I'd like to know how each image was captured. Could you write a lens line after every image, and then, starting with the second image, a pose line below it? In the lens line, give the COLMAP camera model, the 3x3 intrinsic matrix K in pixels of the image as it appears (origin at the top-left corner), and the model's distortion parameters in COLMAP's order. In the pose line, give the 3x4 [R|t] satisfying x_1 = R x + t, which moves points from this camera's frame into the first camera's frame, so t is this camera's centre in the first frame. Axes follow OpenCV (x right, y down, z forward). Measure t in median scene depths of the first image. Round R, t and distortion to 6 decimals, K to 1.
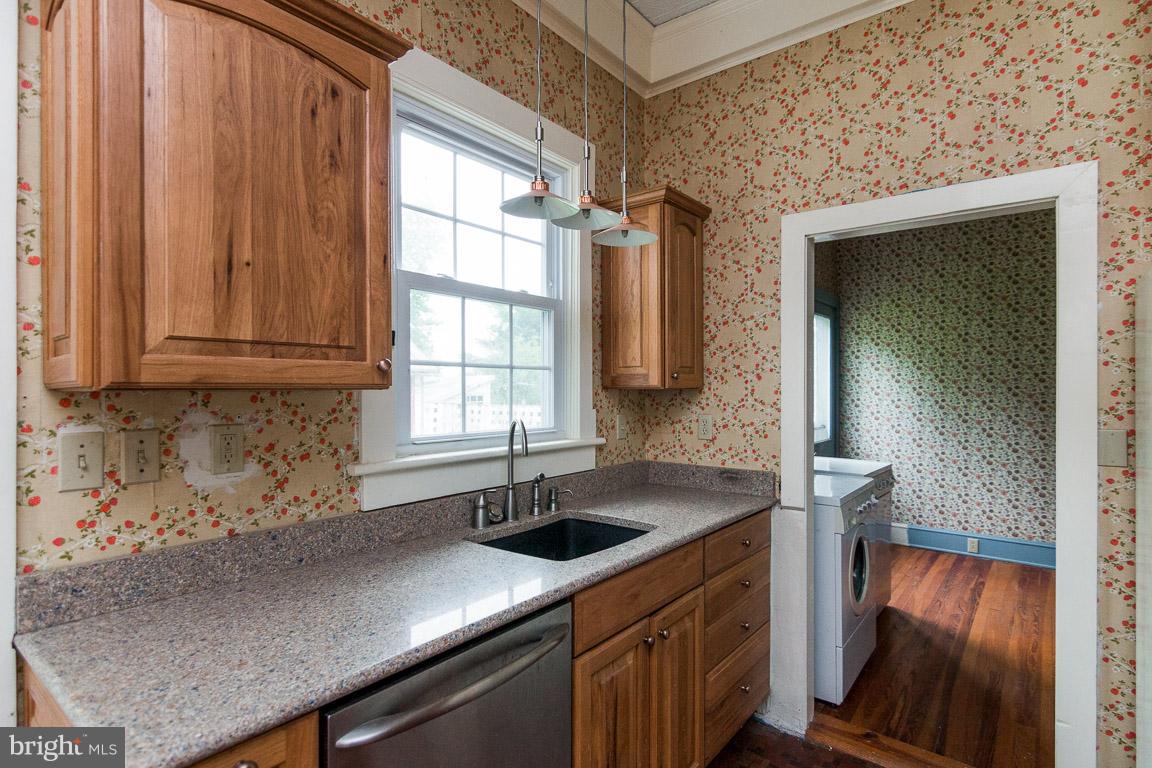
lens RADIAL K [[591.3, 0, 564.0], [0, 591.3, 389.6], [0, 0, 1]] dist [-0.009142, 0.001403]
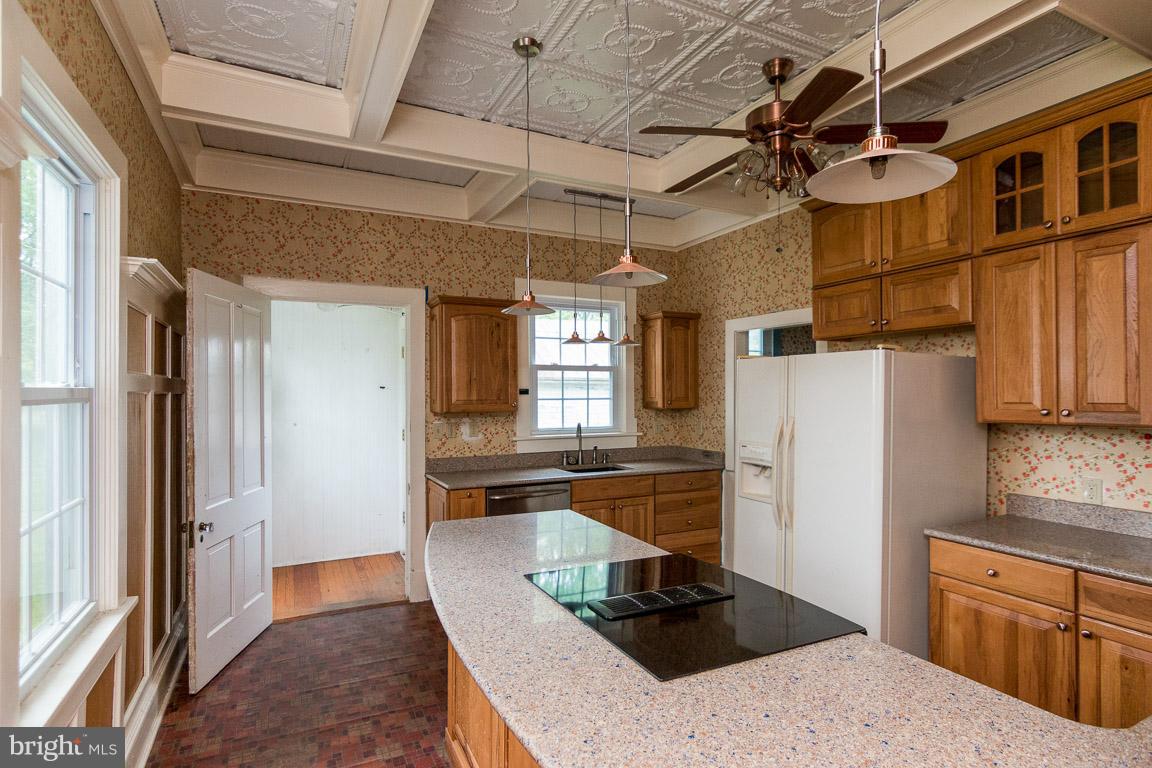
lens RADIAL K [[591.3, 0, 574.7], [0, 591.3, 392.0], [0, 0, 1]] dist [-0.009142, 0.001403]
pose [[0.913003, -0.000727, -0.407952, 0.877533], [0.001546, 0.999997, 0.001678, -0.077195], [0.407949, -0.002163, 0.913002, -1.210137]]
